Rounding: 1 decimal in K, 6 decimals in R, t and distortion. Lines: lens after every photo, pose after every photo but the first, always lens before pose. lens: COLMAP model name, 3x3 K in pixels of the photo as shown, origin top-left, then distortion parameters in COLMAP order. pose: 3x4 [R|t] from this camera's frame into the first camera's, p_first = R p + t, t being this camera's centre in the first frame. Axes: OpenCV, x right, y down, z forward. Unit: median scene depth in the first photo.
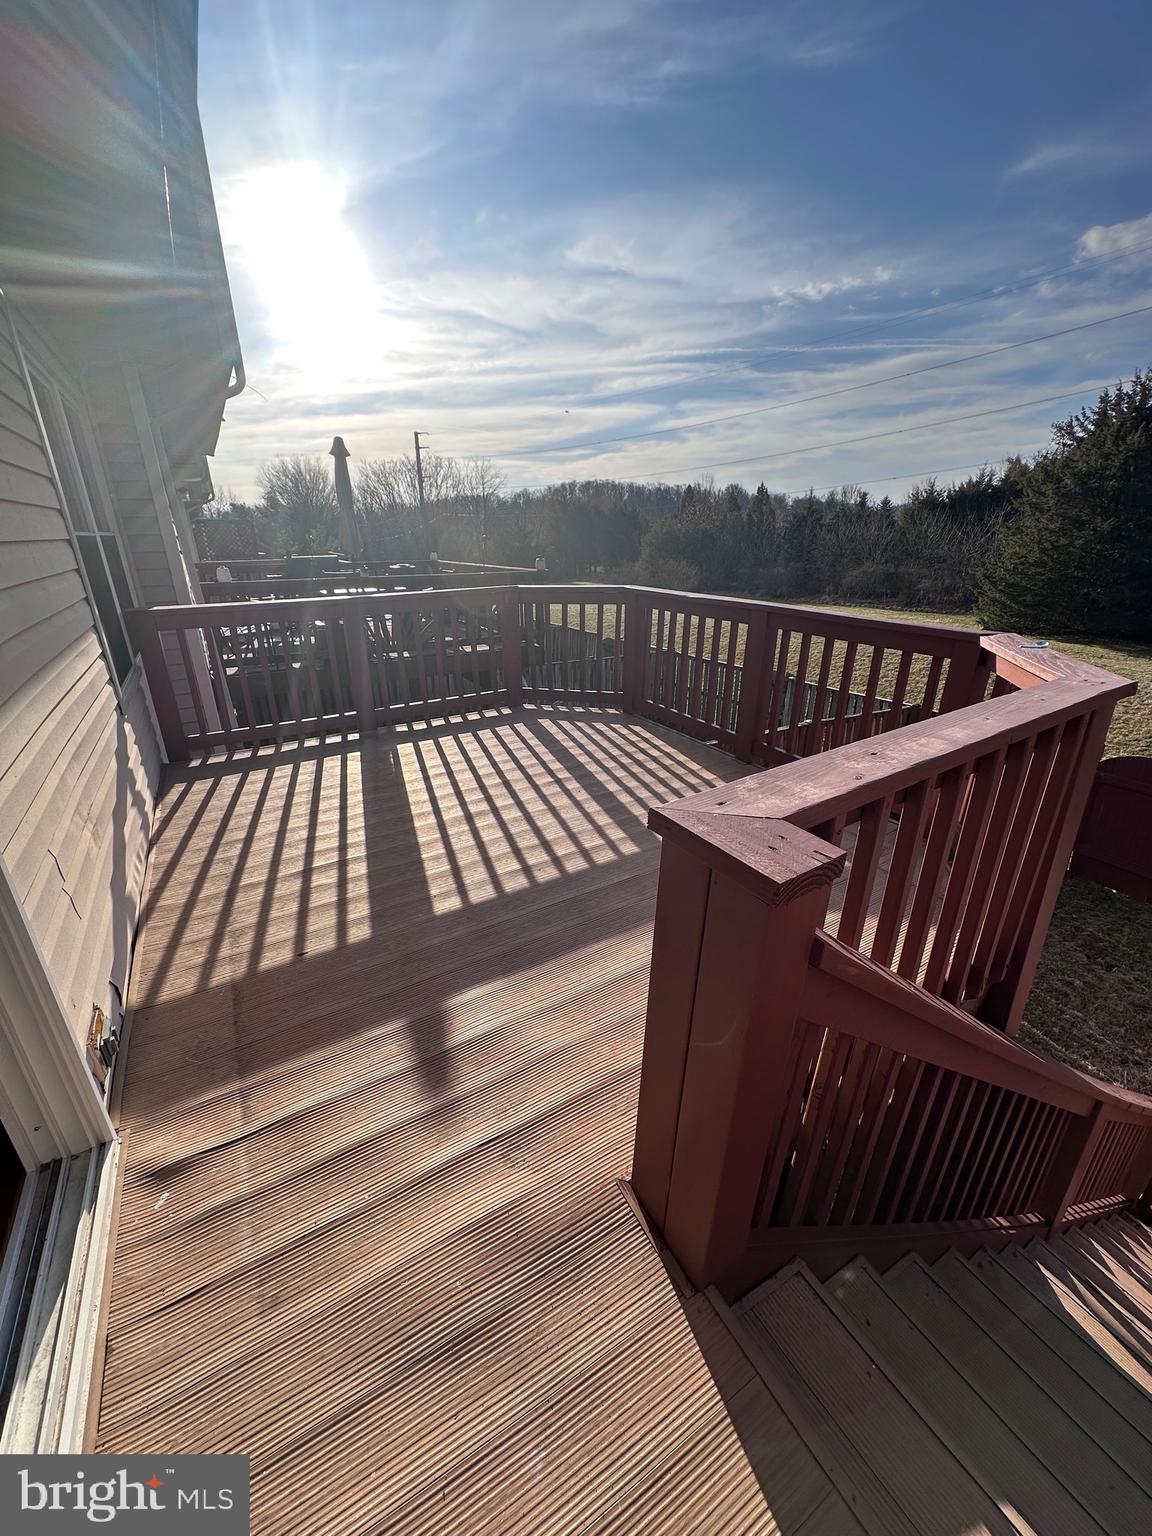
lens RADIAL K [[610.8, 0, 577.7], [0, 610.8, 768.1], [0, 0, 1]] dist [-0.001232, -0.000253]
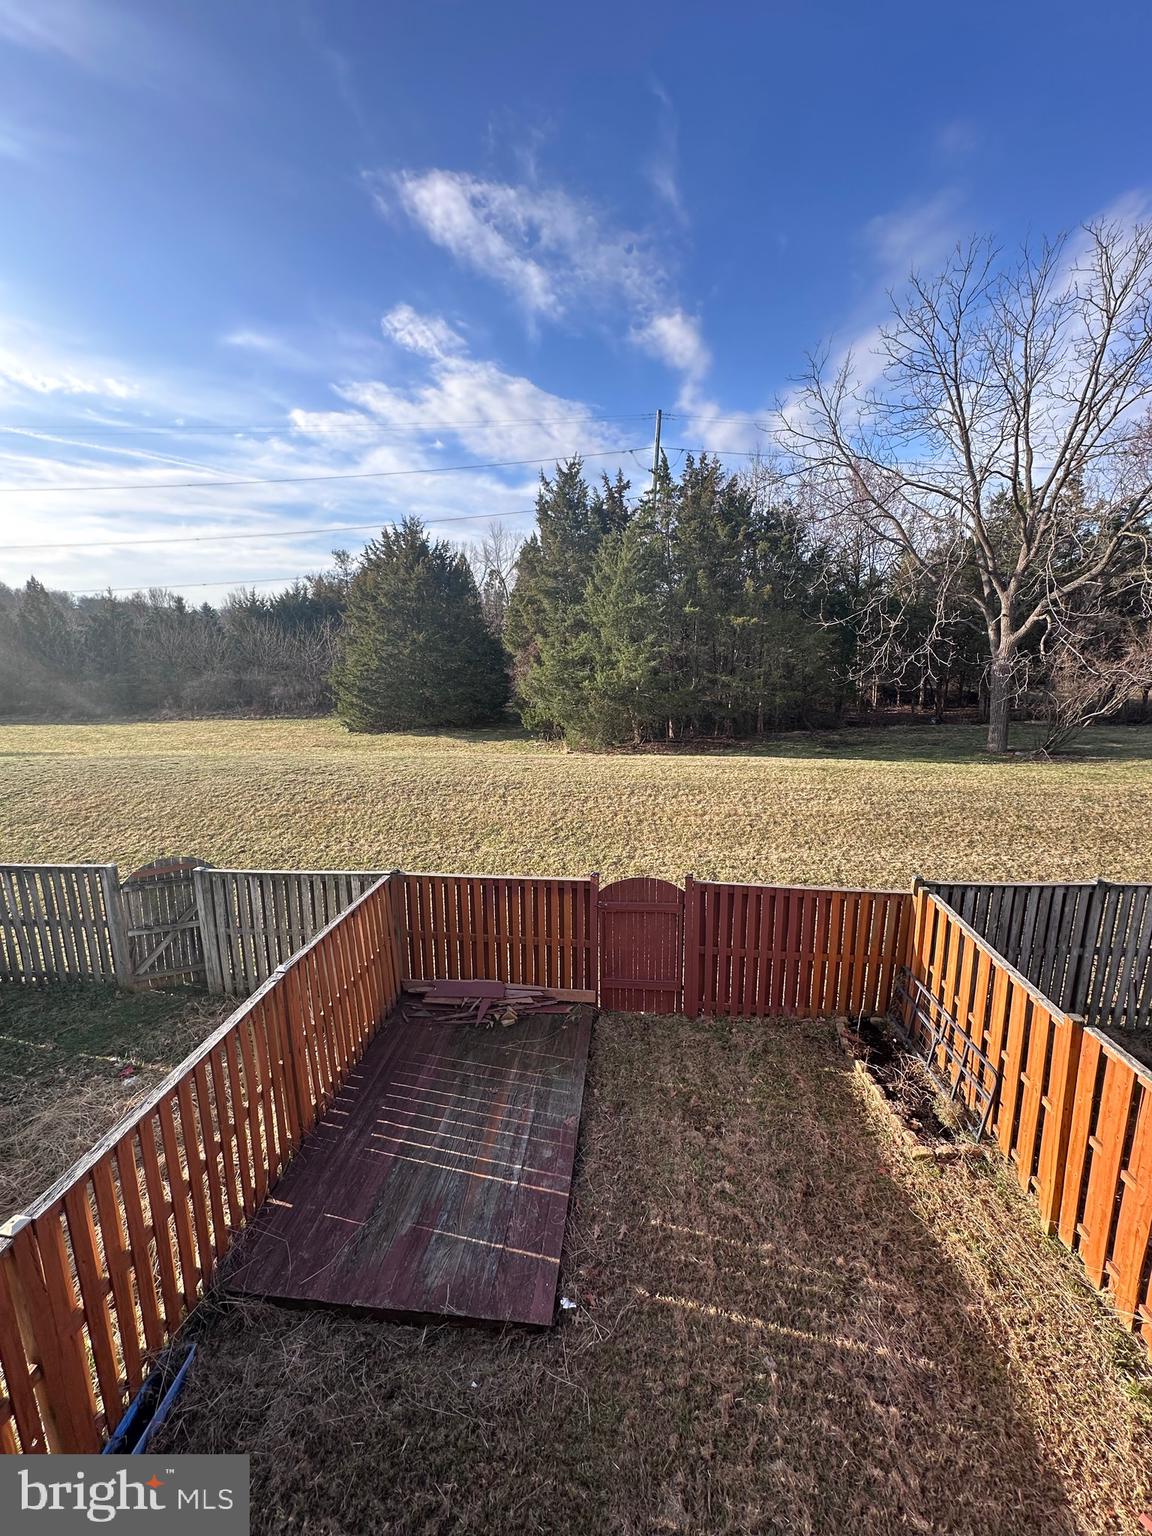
lens RADIAL K [[610.8, 0, 577.7], [0, 610.8, 768.1], [0, 0, 1]] dist [-0.001232, -0.000253]
pose [[0.554621, -0.164683, 0.815644, 0.028715], [0.289005, 0.957322, -0.003229, -0.061010], [-0.780302, 0.237516, 0.578545, 0.131904]]
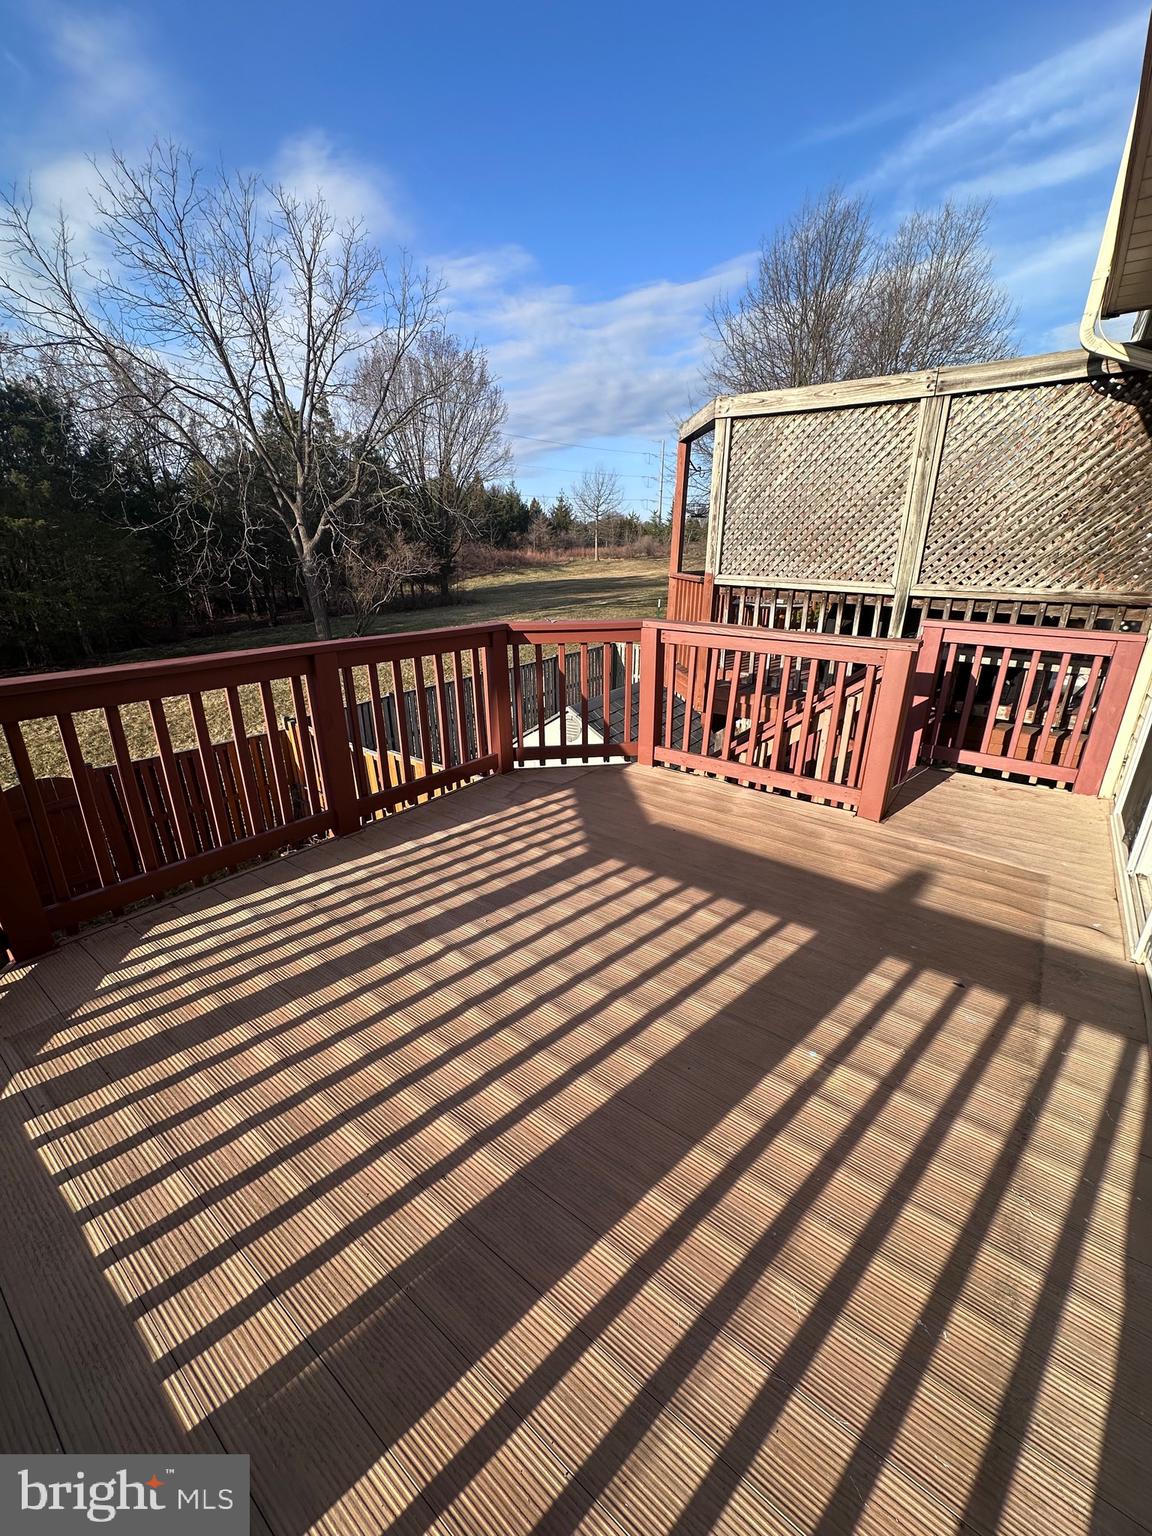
lens RADIAL K [[610.8, 0, 577.7], [0, 610.8, 768.1], [0, 0, 1]] dist [-0.001232, -0.000253]
pose [[-0.388145, -0.300837, 0.871115, -0.077048], [0.334073, 0.835005, 0.437220, -0.049116], [-0.858917, 0.460721, -0.223601, 0.127185]]
